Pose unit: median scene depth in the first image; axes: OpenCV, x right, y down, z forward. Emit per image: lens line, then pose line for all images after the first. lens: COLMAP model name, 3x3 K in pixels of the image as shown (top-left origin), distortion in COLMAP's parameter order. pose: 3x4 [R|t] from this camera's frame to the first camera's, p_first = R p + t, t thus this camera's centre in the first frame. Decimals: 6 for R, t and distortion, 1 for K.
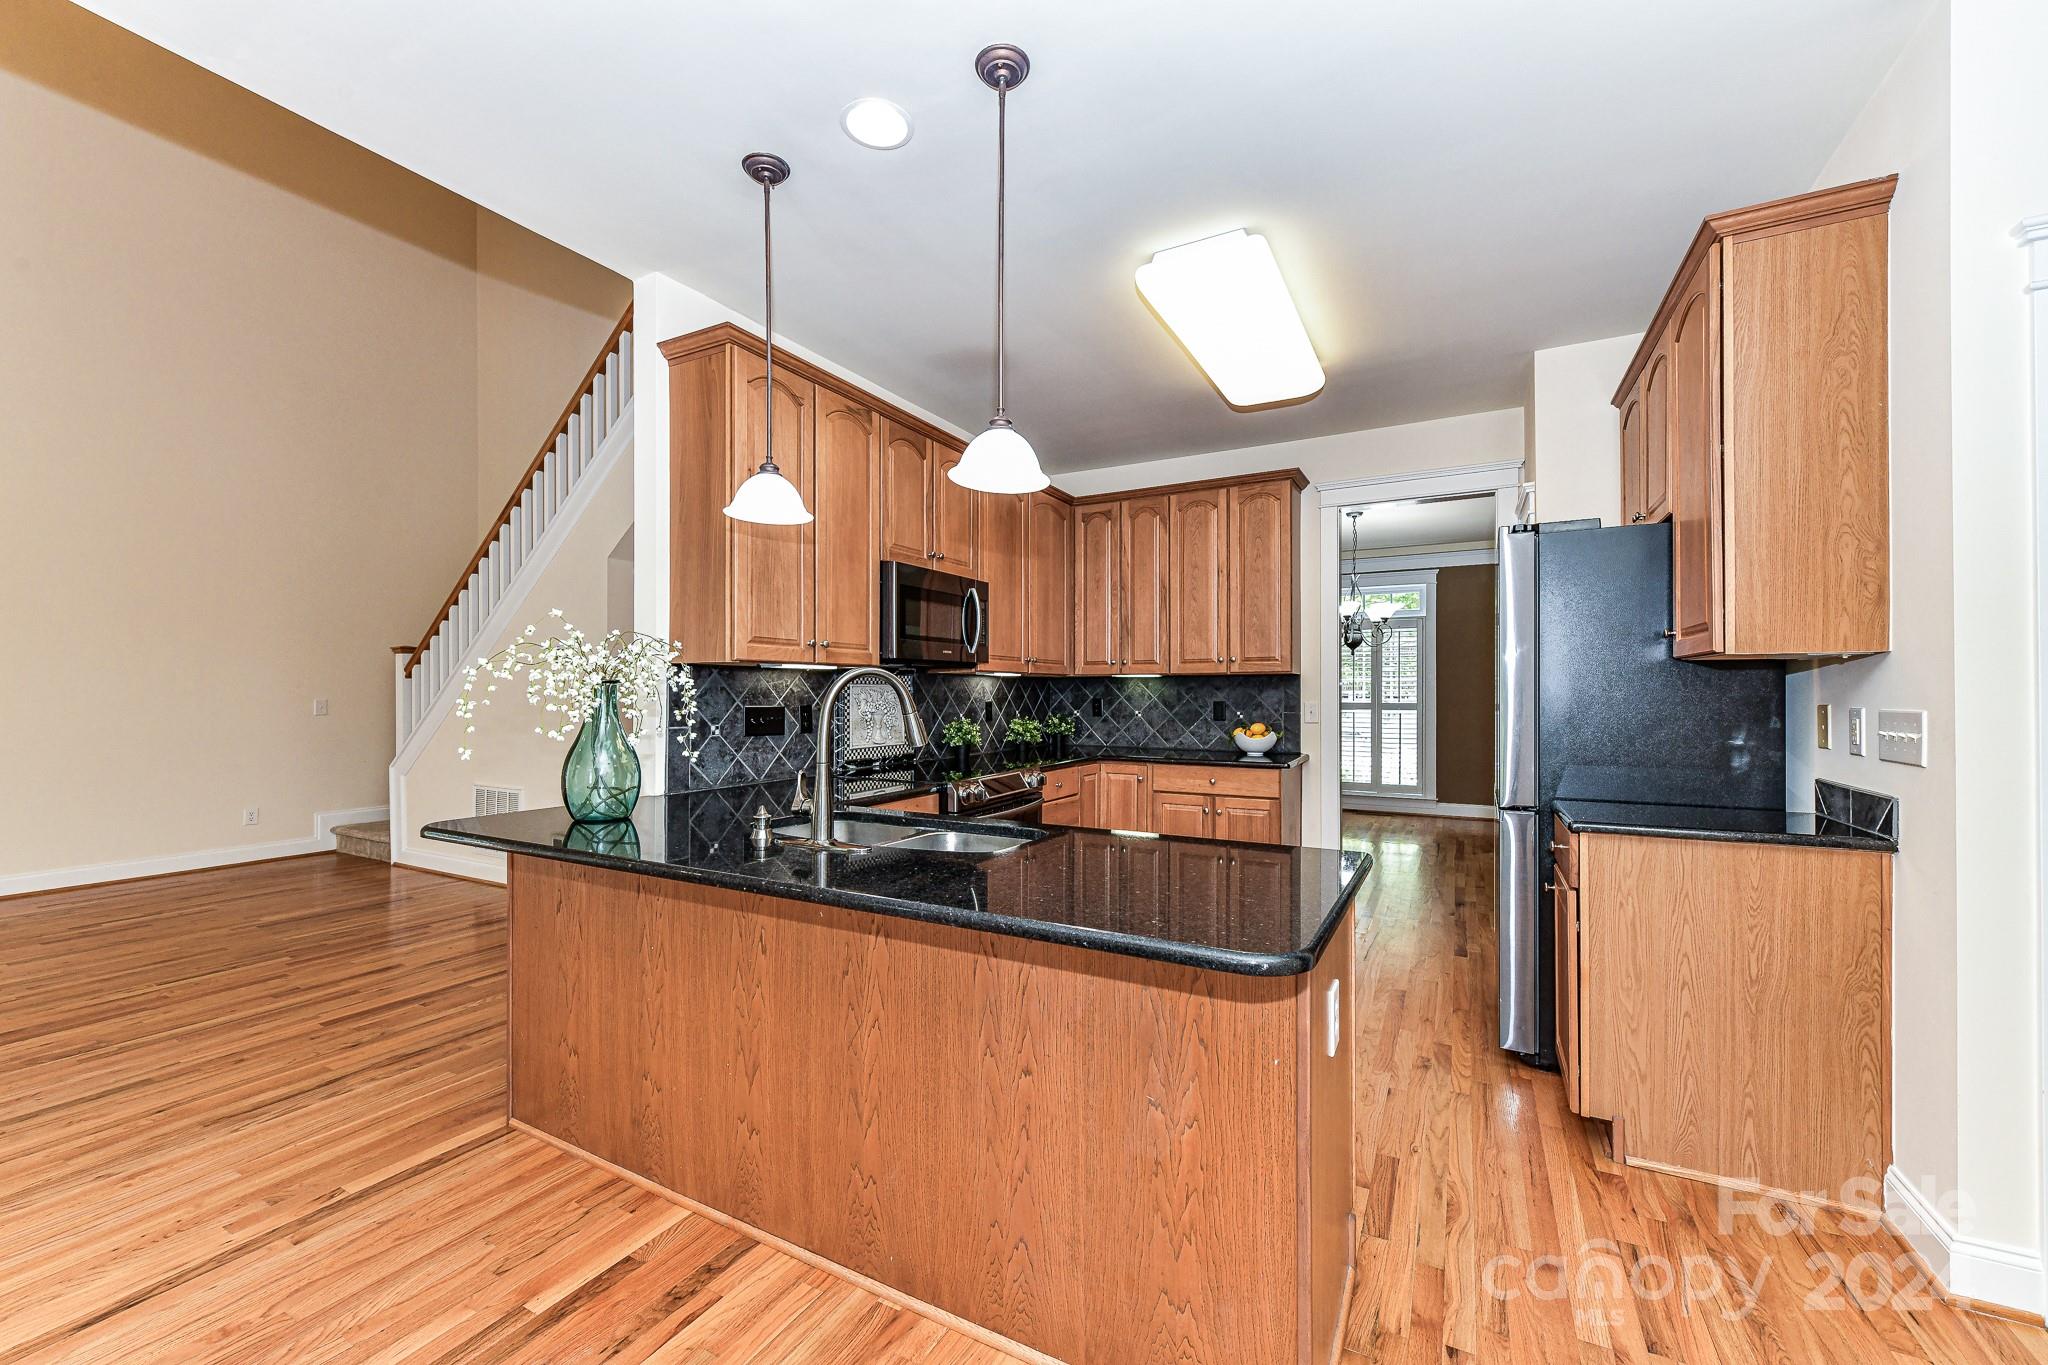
lens RADIAL K [[801.7, 0, 1025.1], [0, 801.7, 686.8], [0, 0, 1]] dist [0.003116, 0.000145]
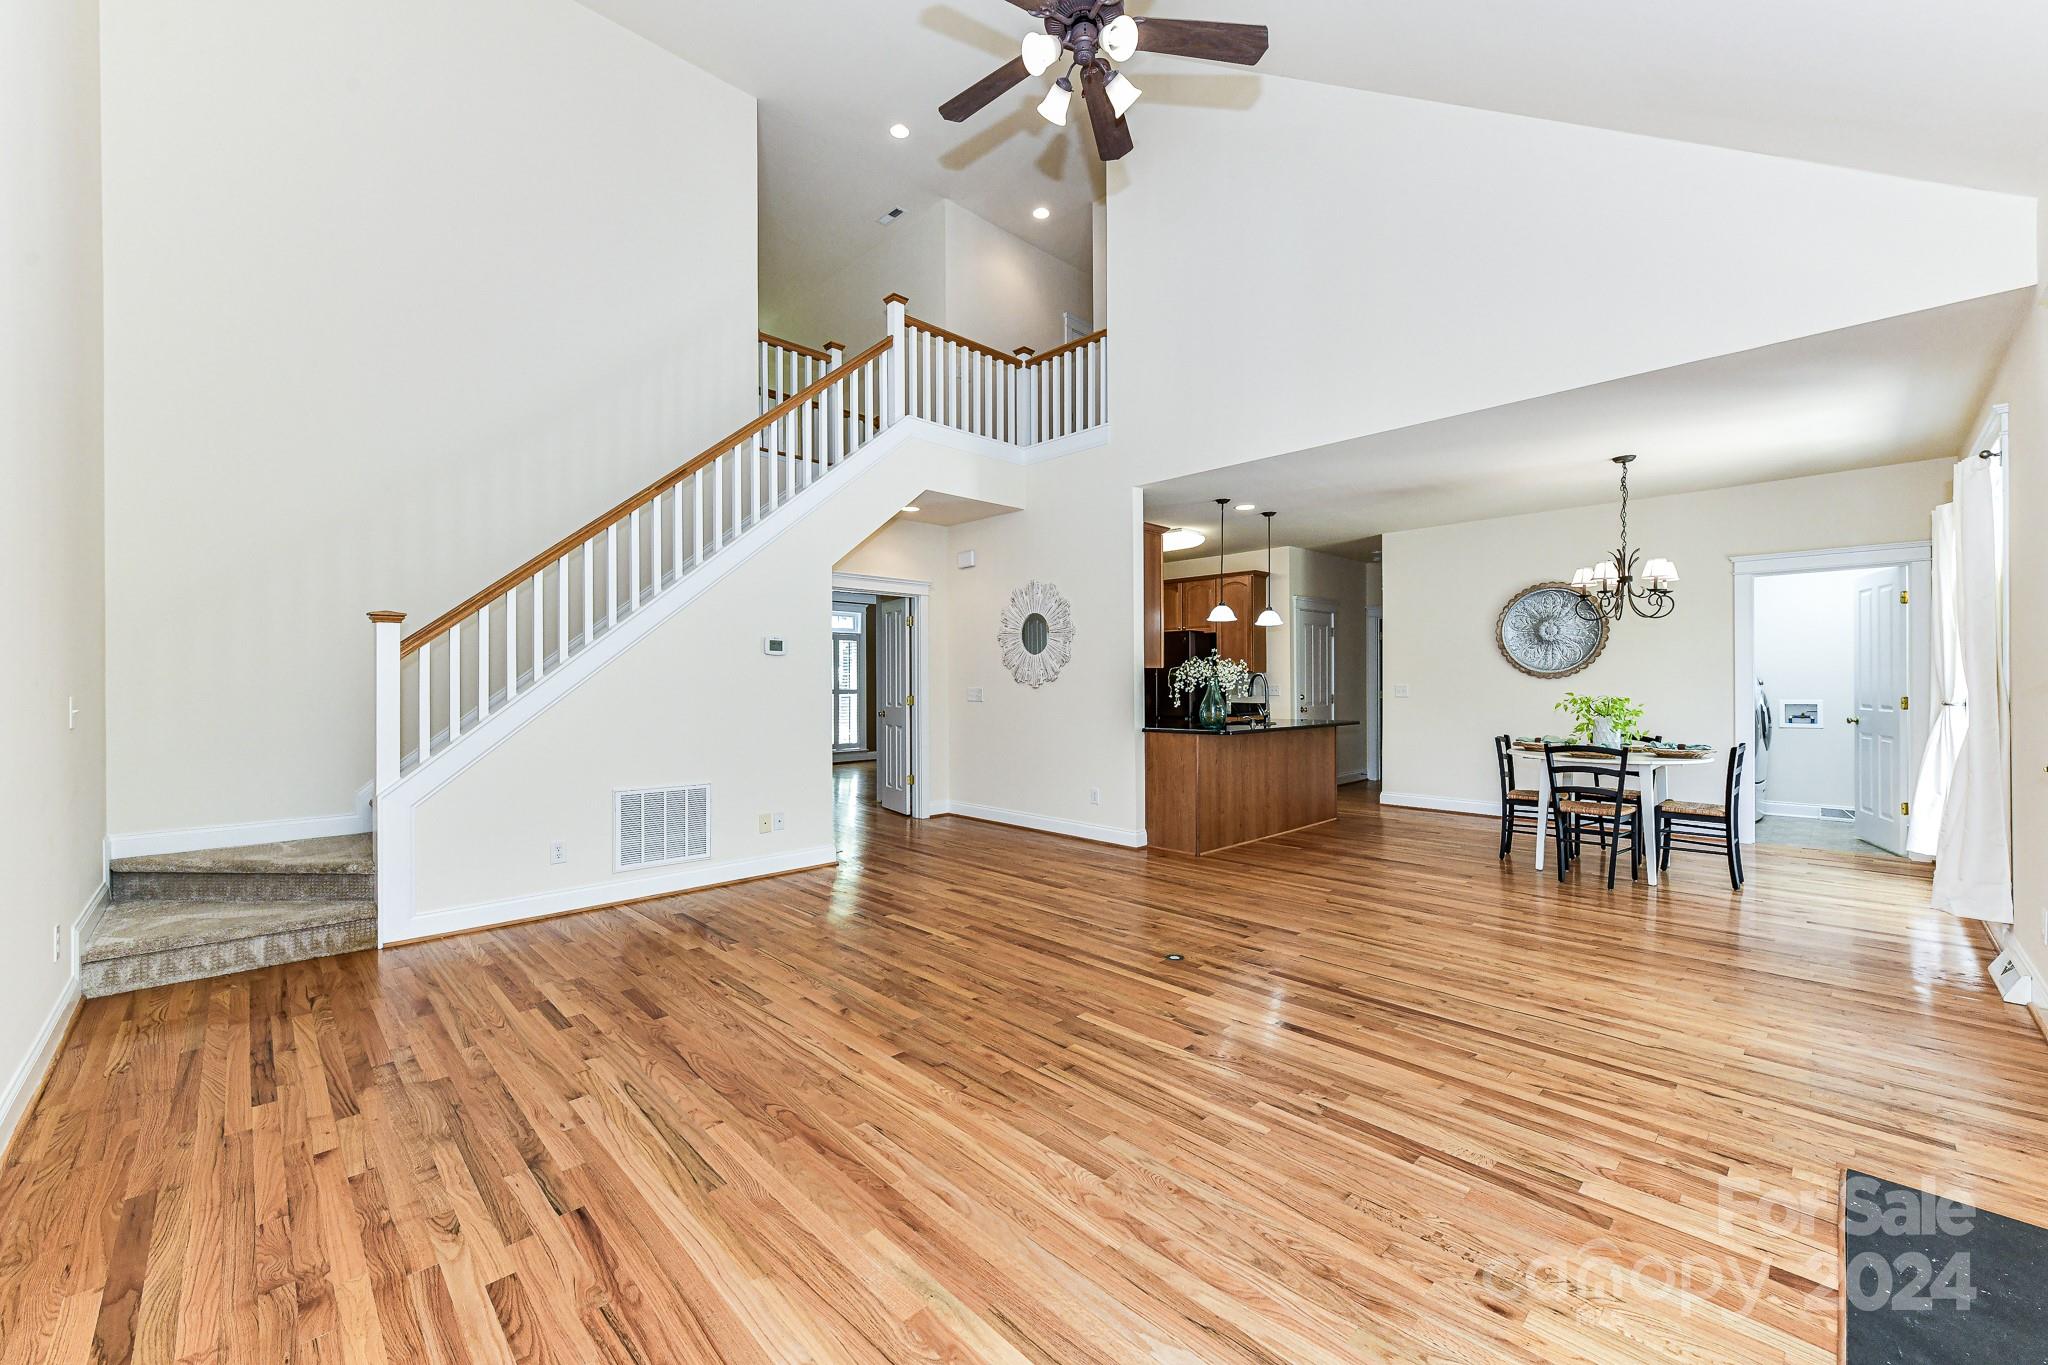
lens RADIAL K [[801.7, 0, 1025.1], [0, 801.7, 686.8], [0, 0, 1]] dist [0.003116, 0.000145]
pose [[0.298426, -0.007278, 0.954405, -1.949385], [-0.002261, 0.999963, 0.008333, 0.003557], [-0.954430, -0.004645, 0.298398, 0.481521]]
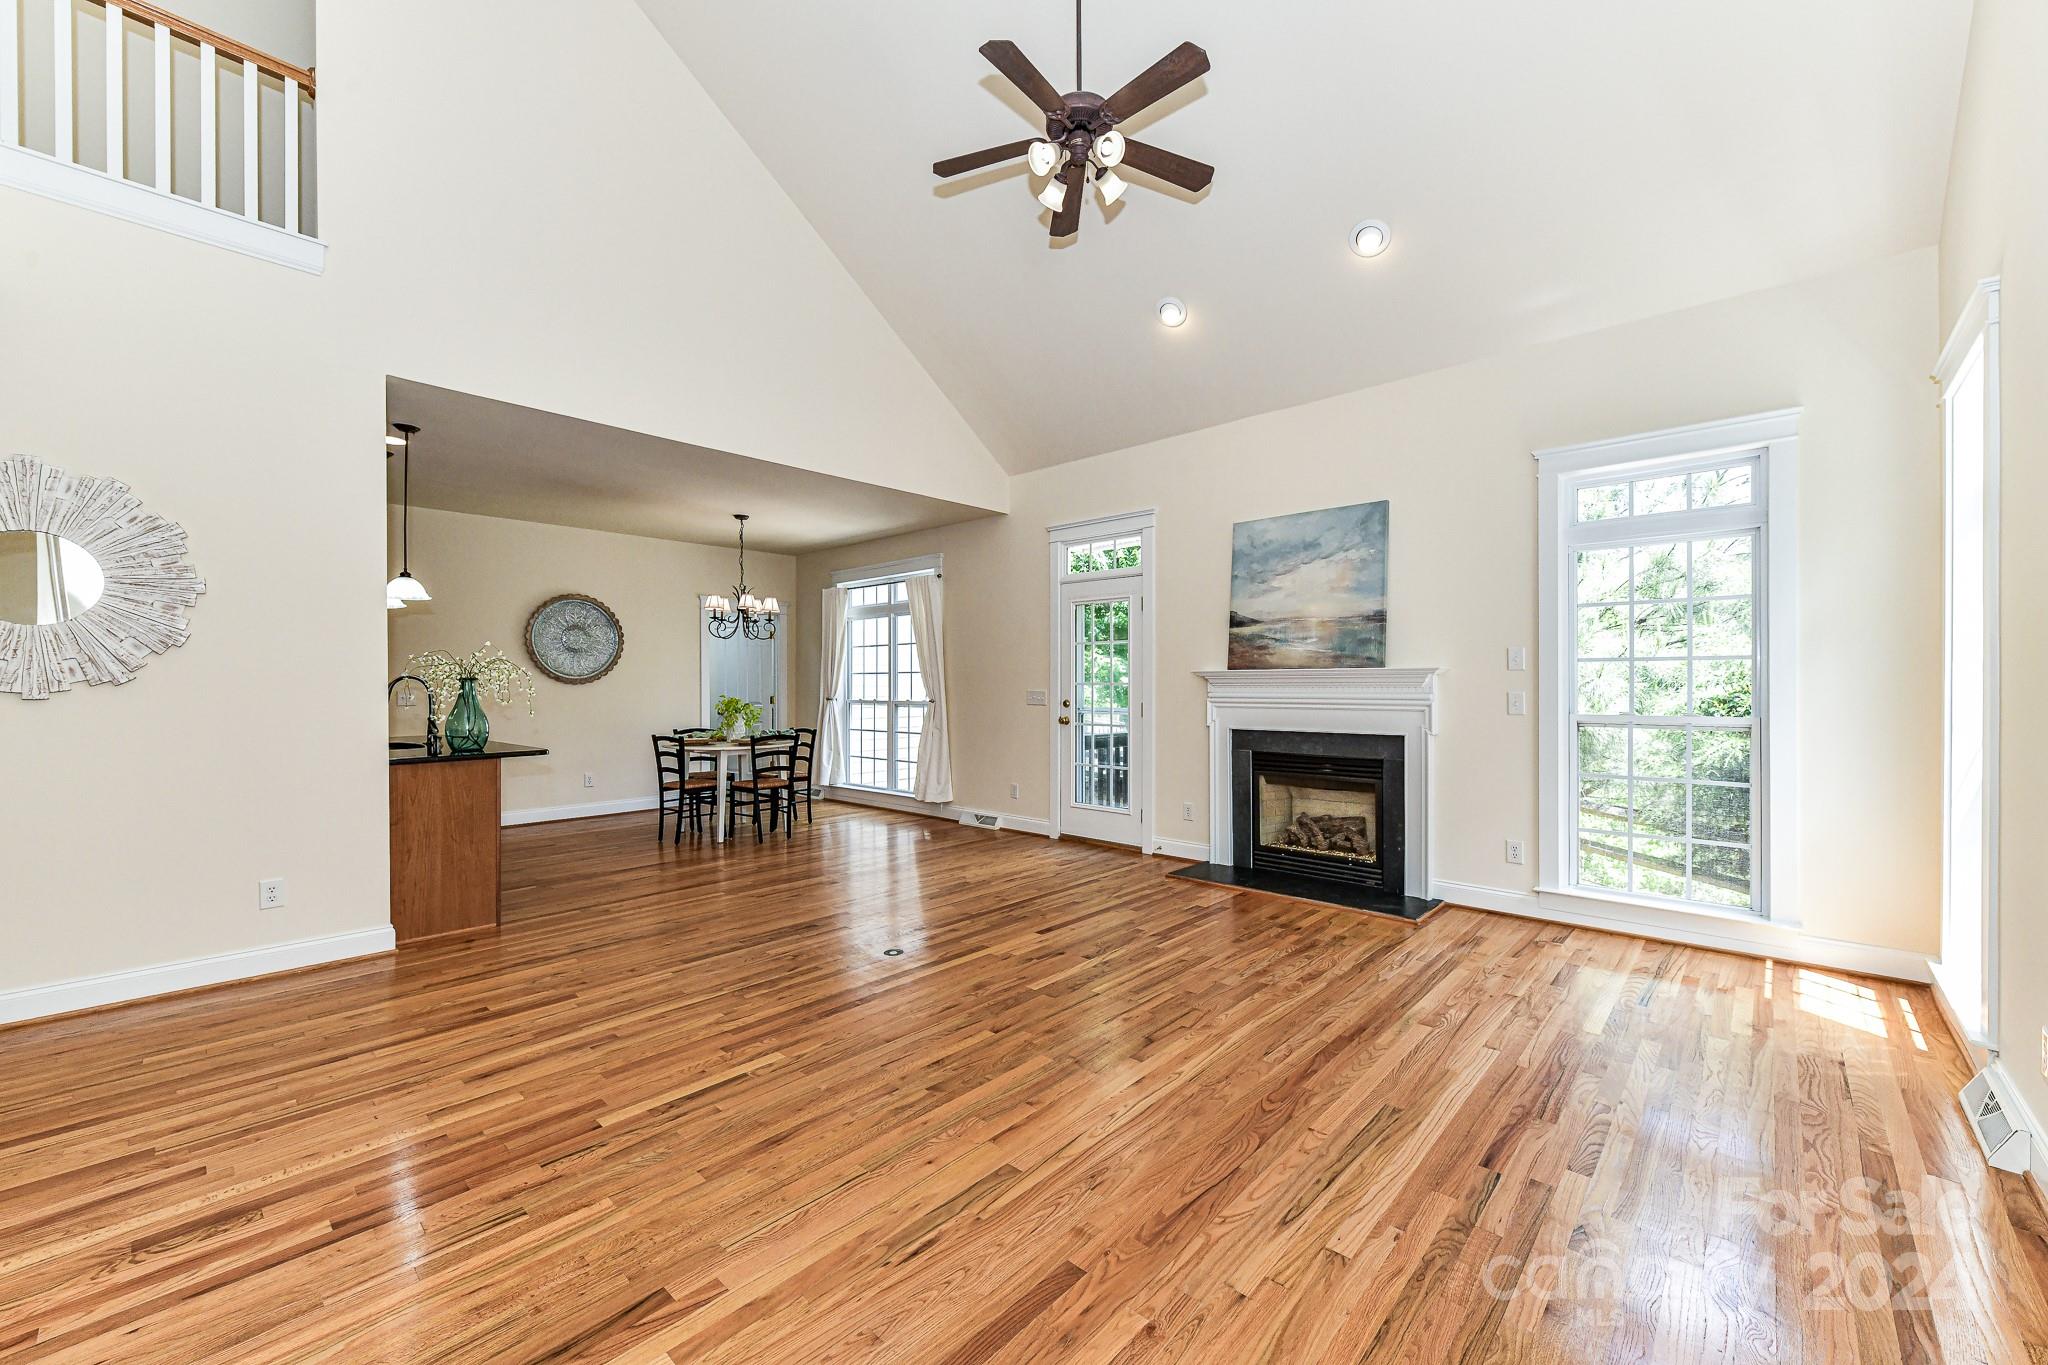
lens RADIAL K [[801.7, 0, 1025.1], [0, 801.7, 686.8], [0, 0, 1]] dist [0.003116, 0.000145]
pose [[-0.968271, 0.002838, 0.249887, -1.383435], [0.002103, 0.999993, -0.003206, 0.011609], [-0.249894, -0.002579, -0.968270, 1.515997]]
